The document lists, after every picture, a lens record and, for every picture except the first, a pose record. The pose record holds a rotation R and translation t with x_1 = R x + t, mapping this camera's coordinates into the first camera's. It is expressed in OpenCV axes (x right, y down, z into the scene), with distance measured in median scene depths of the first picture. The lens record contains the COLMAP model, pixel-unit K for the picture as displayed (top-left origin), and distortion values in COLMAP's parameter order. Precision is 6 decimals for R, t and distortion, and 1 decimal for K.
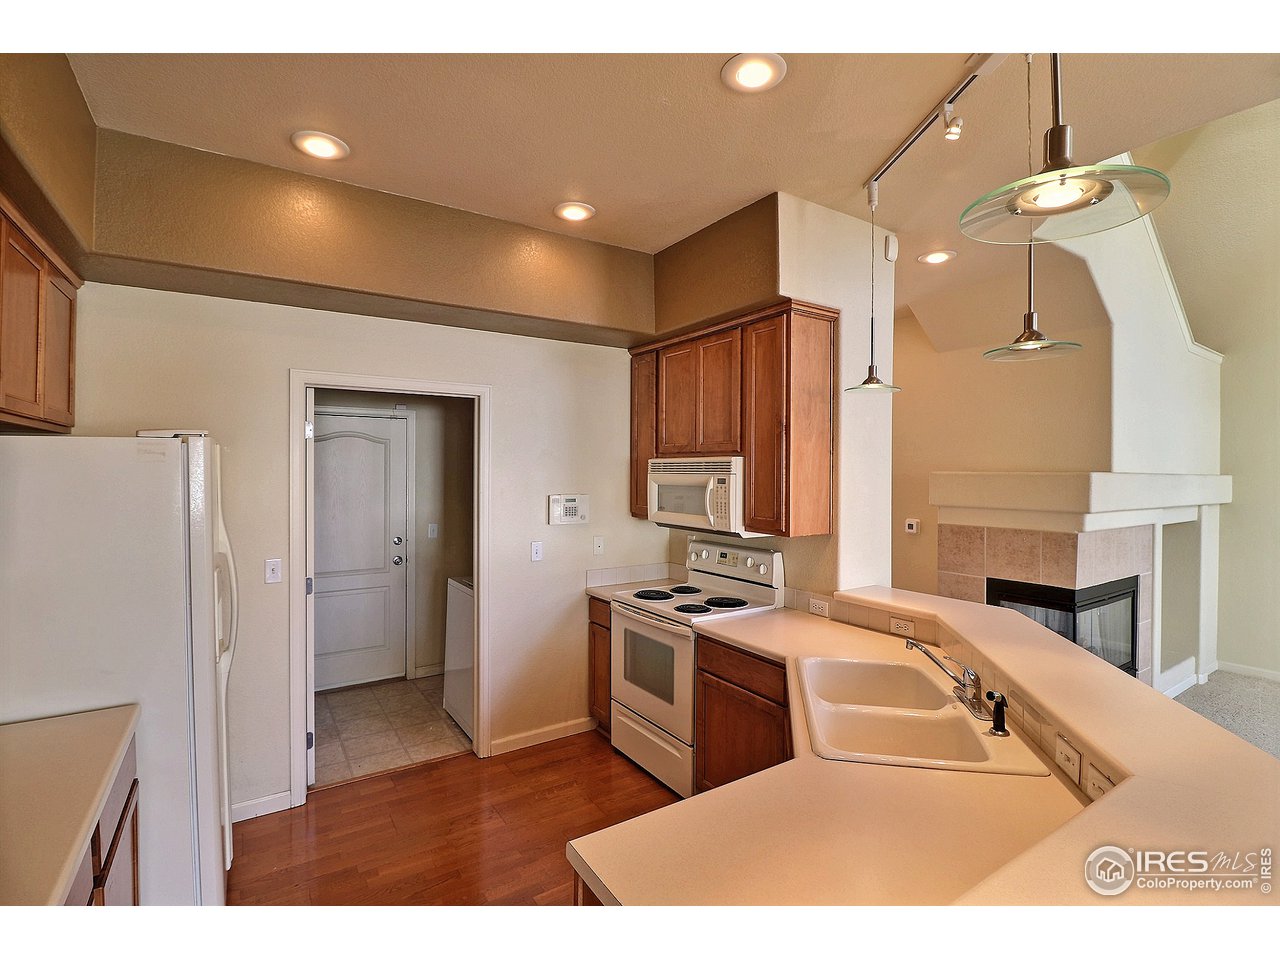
lens RADIAL K [[598.4, 0, 642.6], [0, 598.4, 473.0], [0, 0, 1]] dist [-0.002639, -0.011660]
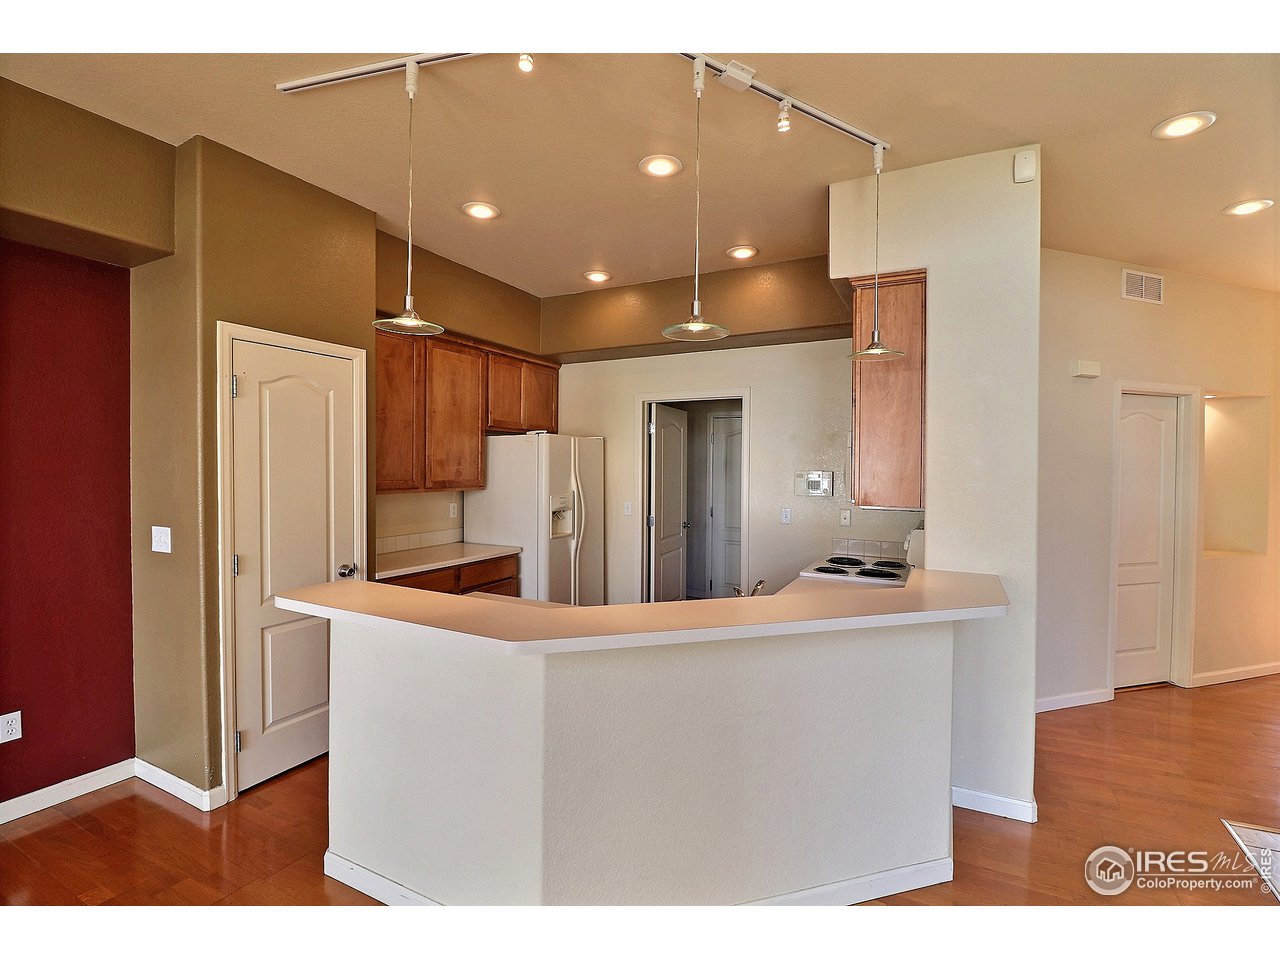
lens RADIAL K [[598.4, 0, 640.8], [0, 598.4, 473.4], [0, 0, 1]] dist [-0.002639, -0.011660]
pose [[0.490253, 0.009572, -0.871527, 0.824864], [-0.010201, 0.999934, 0.005245, 0.042040], [0.871520, 0.006319, 0.490319, 0.139393]]
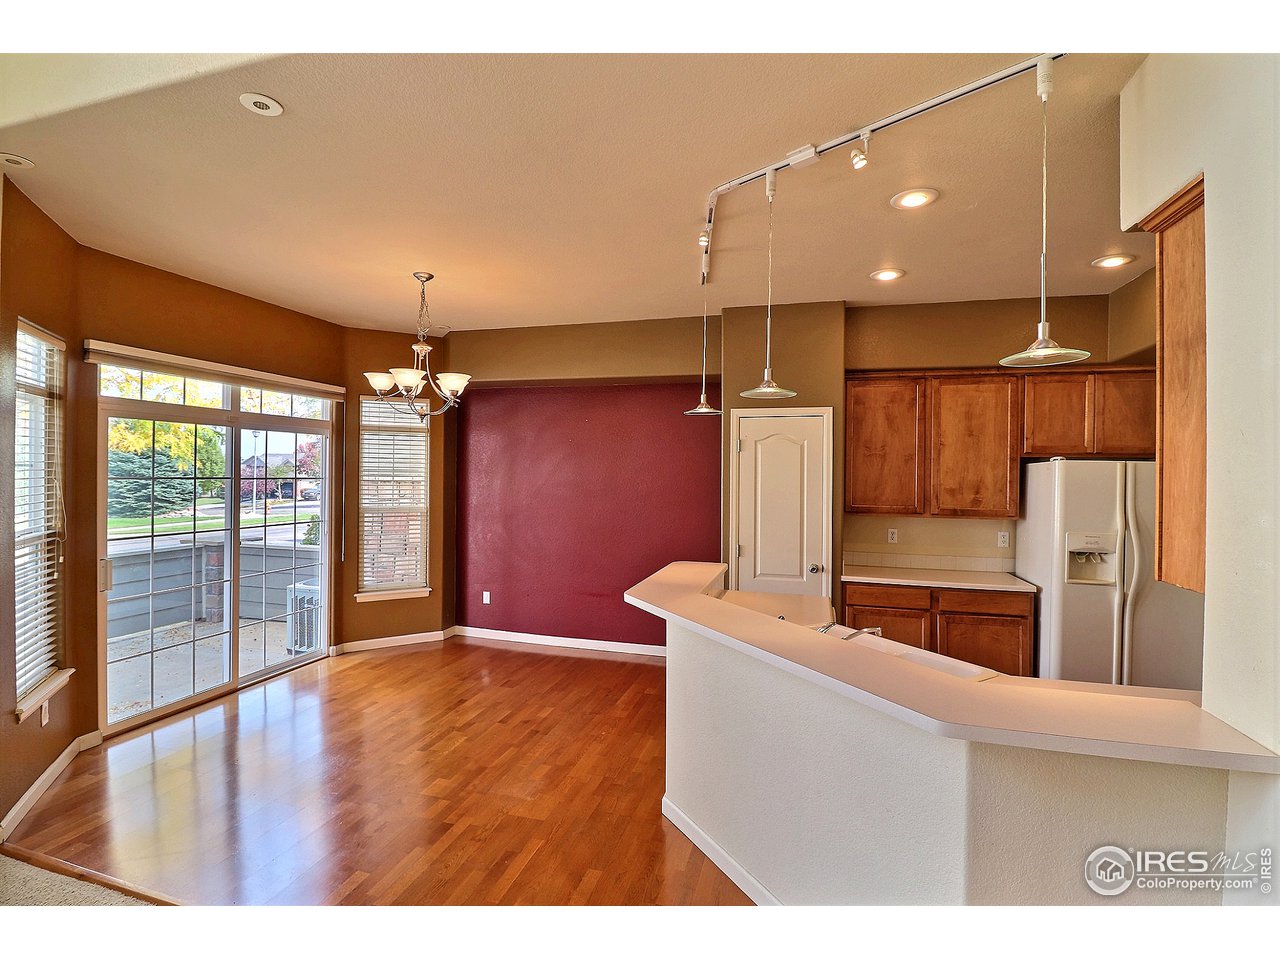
lens RADIAL K [[598.4, 0, 643.4], [0, 598.4, 474.3], [0, 0, 1]] dist [-0.002639, -0.011660]
pose [[-0.753437, -0.011763, -0.657415, 0.924369], [-0.018412, 0.999825, 0.003211, 0.000693], [0.657262, 0.014523, -0.753522, 0.950716]]
